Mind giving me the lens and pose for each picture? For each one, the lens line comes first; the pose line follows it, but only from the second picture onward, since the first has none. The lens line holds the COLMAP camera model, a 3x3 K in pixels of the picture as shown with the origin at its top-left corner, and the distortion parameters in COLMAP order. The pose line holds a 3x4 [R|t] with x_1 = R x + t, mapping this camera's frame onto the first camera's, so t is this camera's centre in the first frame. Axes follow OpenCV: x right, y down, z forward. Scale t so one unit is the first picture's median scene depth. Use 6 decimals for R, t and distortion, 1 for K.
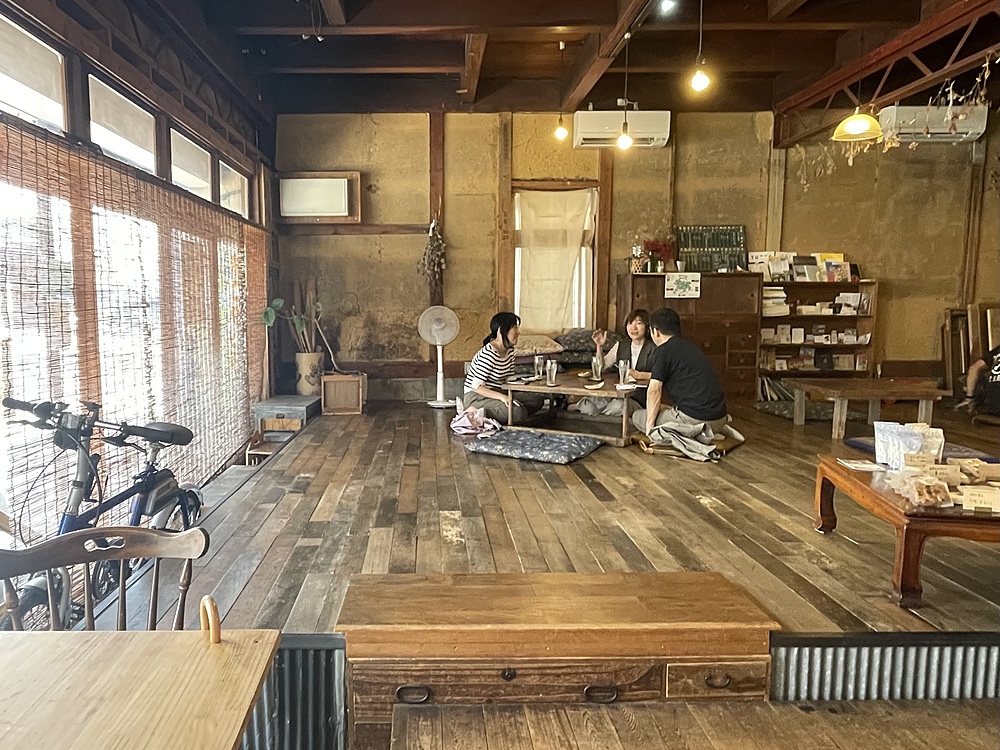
lens RADIAL K [[696.9, 0, 500.0], [0, 696.9, 375.0], [0, 0, 1]] dist [0.030213, -0.027753]
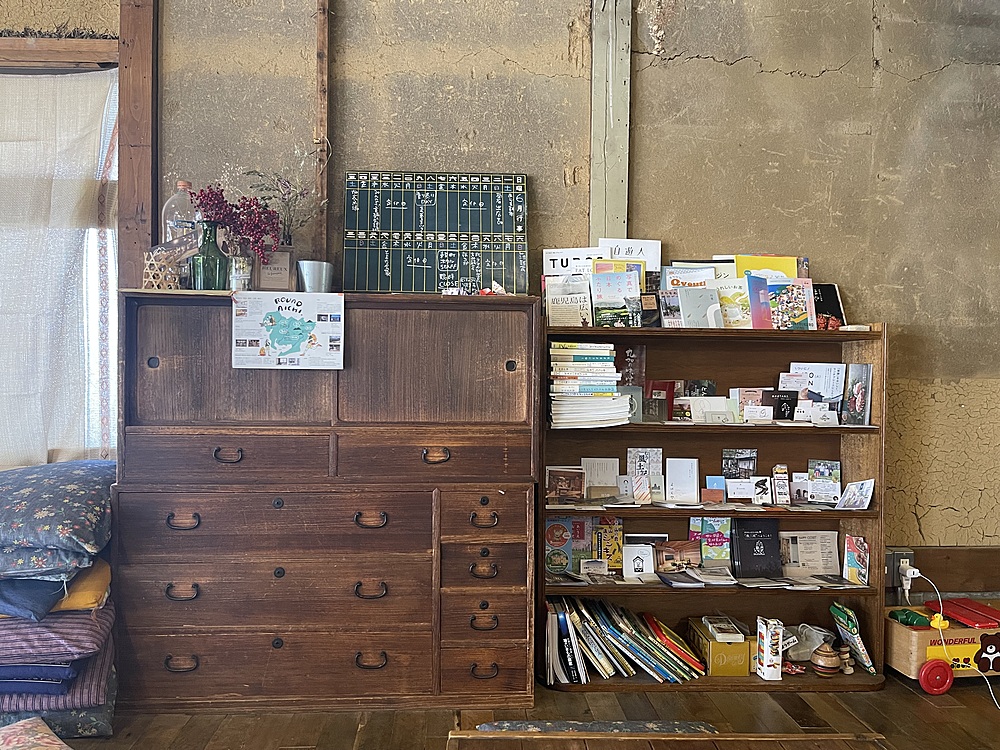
lens RADIAL K [[919.4, 0, 500.0], [0, 919.4, 375.0], [0, 0, 1]] dist [0.104705, -0.211716]
pose [[0.998176, 0.012185, 0.059131, 0.327522], [-0.006088, 0.994743, -0.102226, -0.064980], [-0.060066, 0.101680, 0.993002, 0.570020]]
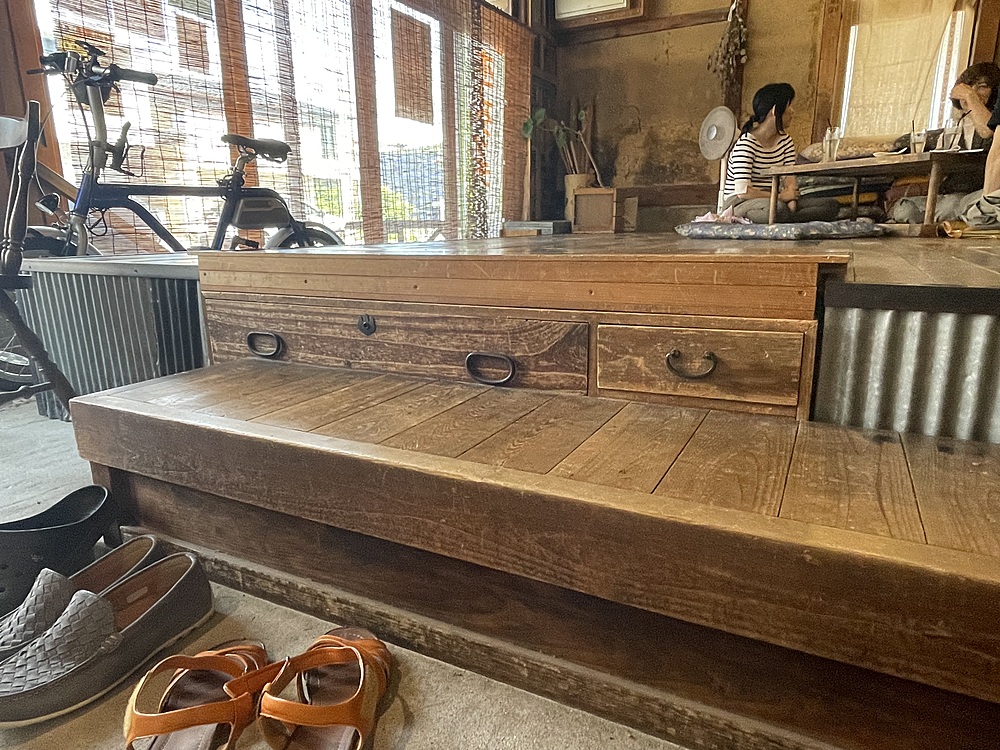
lens RADIAL K [[696.9, 0, 500.0], [0, 696.9, 375.0], [0, 0, 1]] dist [0.030213, -0.027753]
pose [[0.861262, 0.093503, -0.499485, 0.088229], [-0.026589, 0.989871, 0.139454, 0.075393], [0.507465, -0.106826, 0.855025, 0.100335]]
